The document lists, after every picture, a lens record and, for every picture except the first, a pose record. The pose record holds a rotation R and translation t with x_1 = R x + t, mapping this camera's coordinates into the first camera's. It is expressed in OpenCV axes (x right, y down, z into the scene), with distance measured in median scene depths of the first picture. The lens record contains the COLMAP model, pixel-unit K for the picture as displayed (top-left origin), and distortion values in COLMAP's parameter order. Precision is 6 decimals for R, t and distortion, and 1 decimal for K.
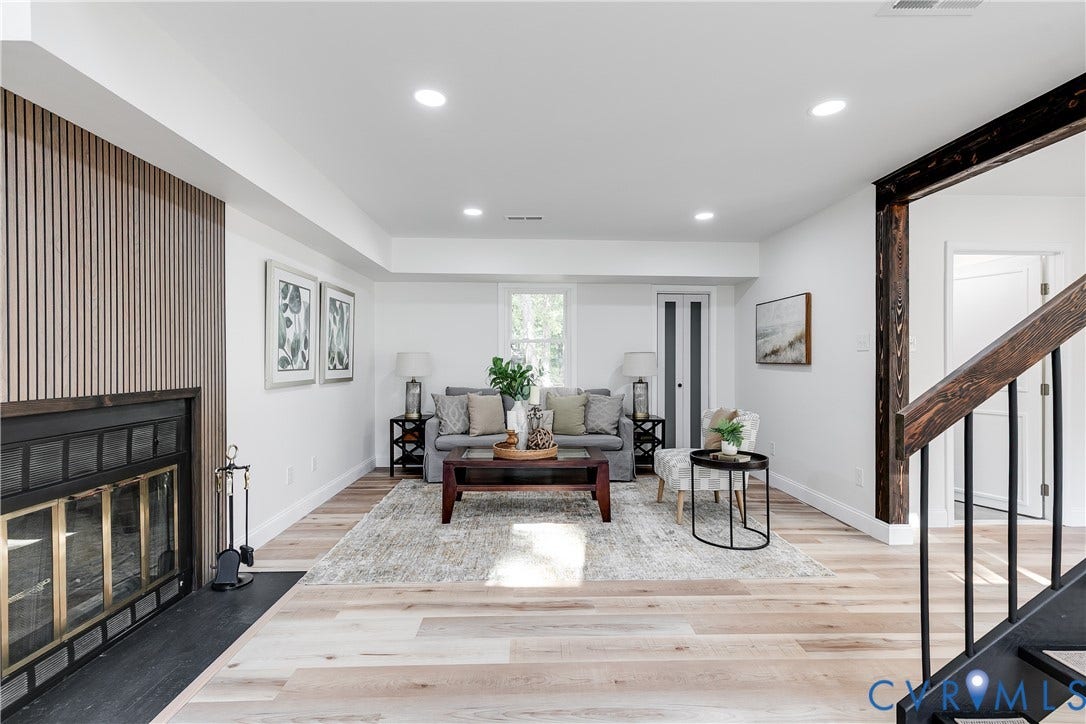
lens RADIAL K [[486.8, 0, 565.8], [0, 486.8, 362.6], [0, 0, 1]] dist [0.006227, -0.000427]
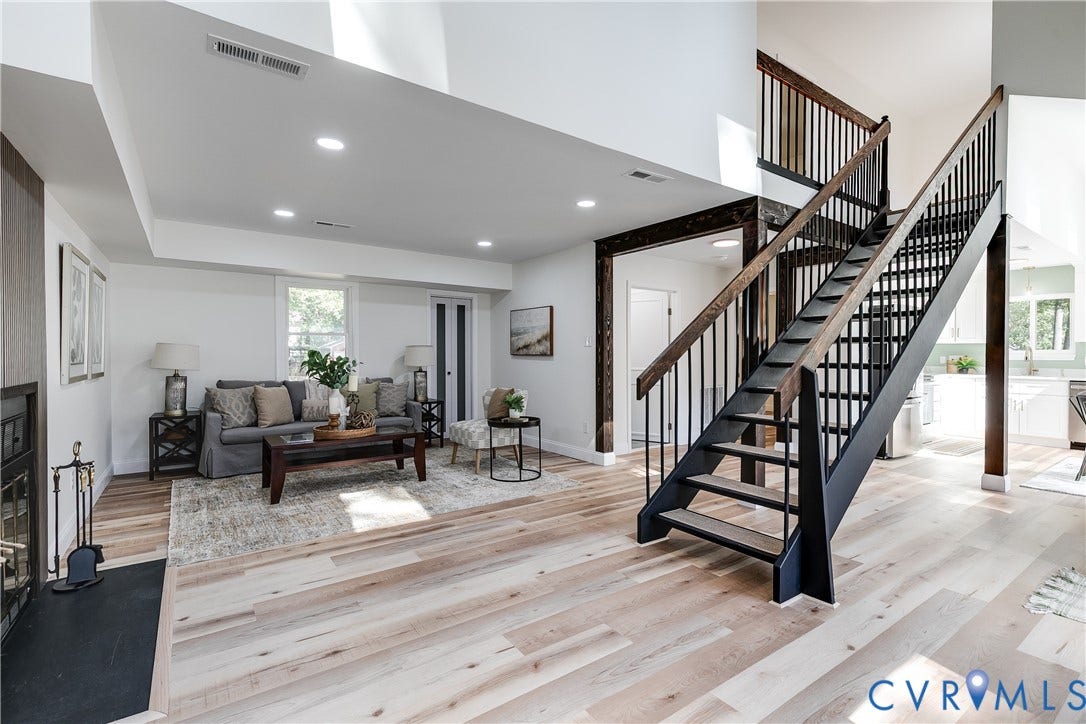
lens RADIAL K [[486.8, 0, 537.5], [0, 486.8, 355.8], [0, 0, 1]] dist [0.006227, -0.000427]
pose [[0.854584, -0.004777, 0.519292, -0.335288], [0.002994, 0.999986, 0.004273, -0.001504], [-0.519305, -0.002097, 0.854586, -0.246867]]
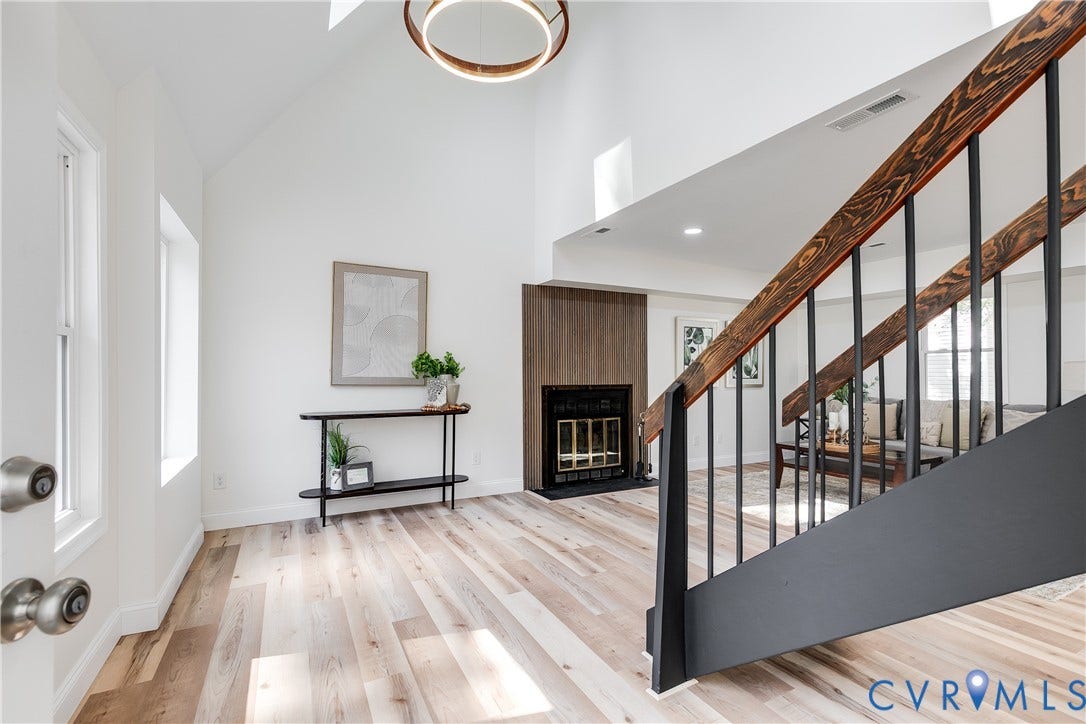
lens RADIAL K [[486.8, 0, 541.3], [0, 486.8, 370.8], [0, 0, 1]] dist [0.006227, -0.000427]
pose [[0.412673, -0.009948, -0.910825, 0.841497], [0.000783, 0.999944, -0.010567, 0.009407], [0.910879, 0.003648, 0.412658, -0.206701]]
